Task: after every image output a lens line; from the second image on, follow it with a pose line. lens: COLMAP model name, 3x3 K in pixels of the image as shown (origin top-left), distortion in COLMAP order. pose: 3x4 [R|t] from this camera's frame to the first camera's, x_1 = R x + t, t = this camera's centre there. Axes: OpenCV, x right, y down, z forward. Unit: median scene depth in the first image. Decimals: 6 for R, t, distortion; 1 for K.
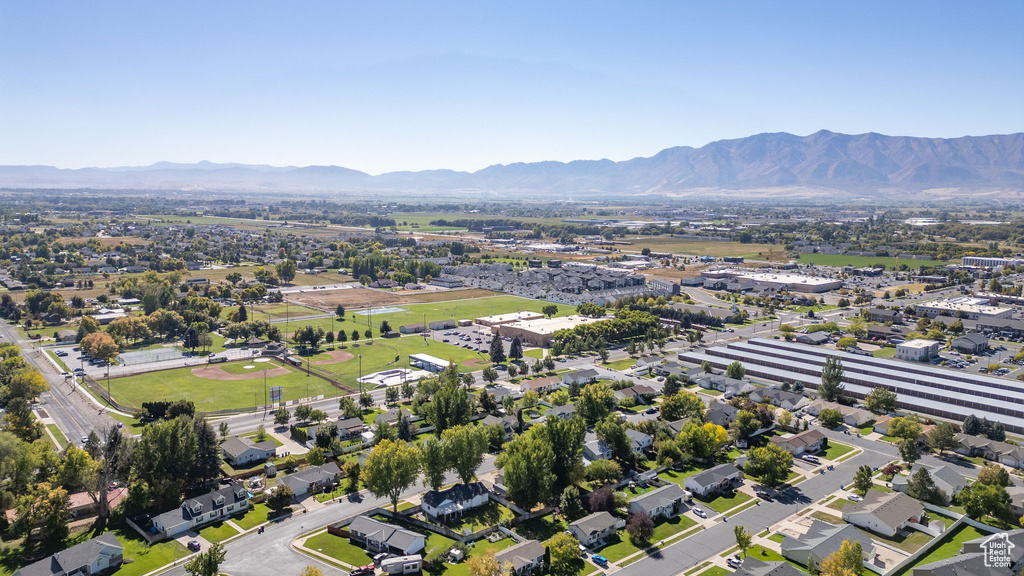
lens RADIAL K [[717.8, 0, 512.0], [0, 717.8, 288.0], [0, 0, 1]] dist [0.072861, -0.073006]
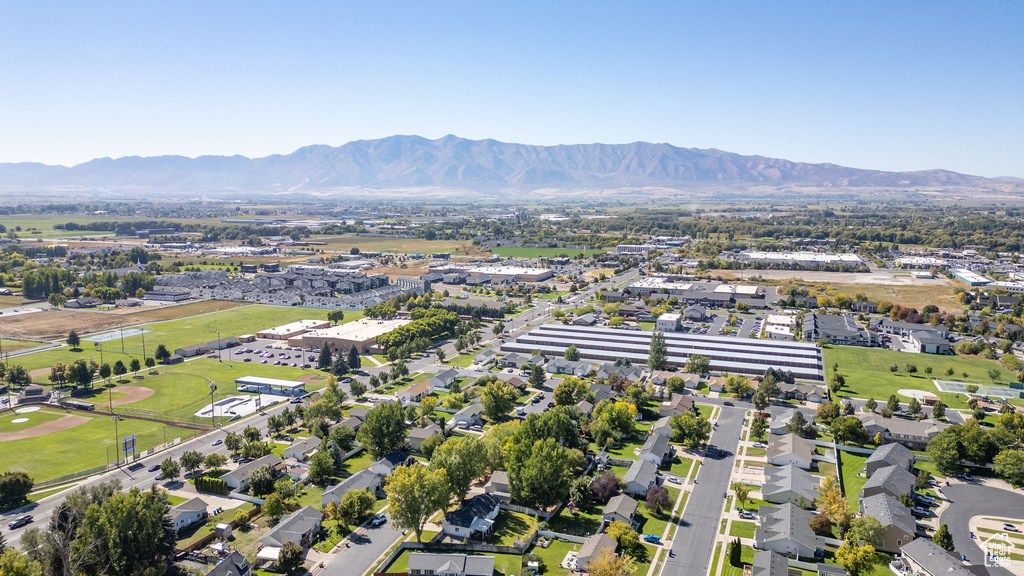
lens RADIAL K [[713.9, 0, 512.0], [0, 713.9, 288.0], [0, 0, 1]] dist [0.044316, -0.006314]
pose [[0.883072, -0.064671, 0.464759, -0.245114], [0.063372, 0.997820, 0.018436, -0.012421], [-0.464938, 0.013172, 0.885245, 0.069507]]
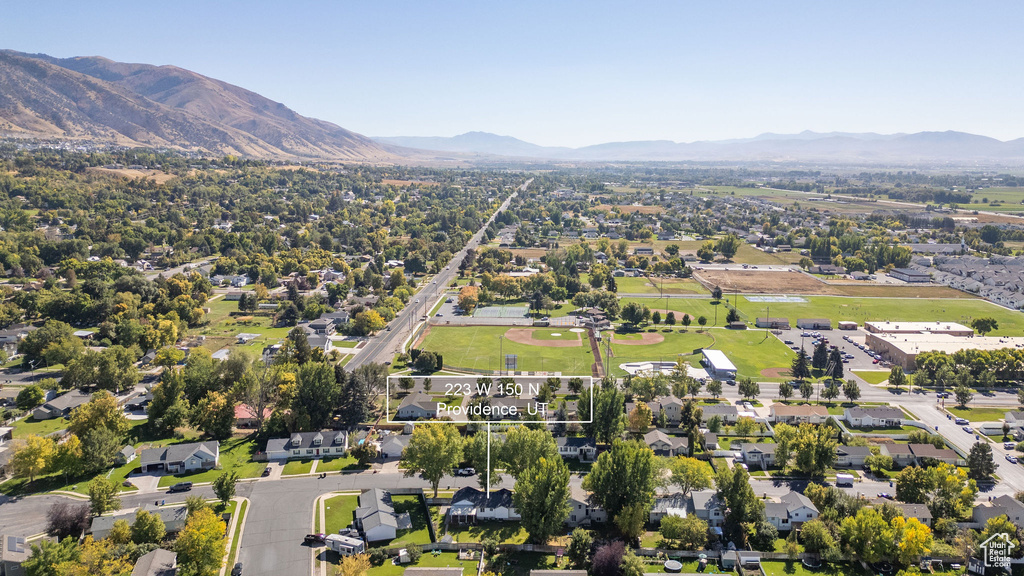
lens RADIAL K [[766.2, 0, 534.3], [0, 766.2, 284.1], [0, 0, 1]] dist [0.071027, -0.072086]
pose [[0.750012, 0.101750, -0.653551, 0.300403], [-0.086062, 0.994709, 0.056100, -0.019372], [0.655801, 0.014171, 0.754801, 0.170017]]
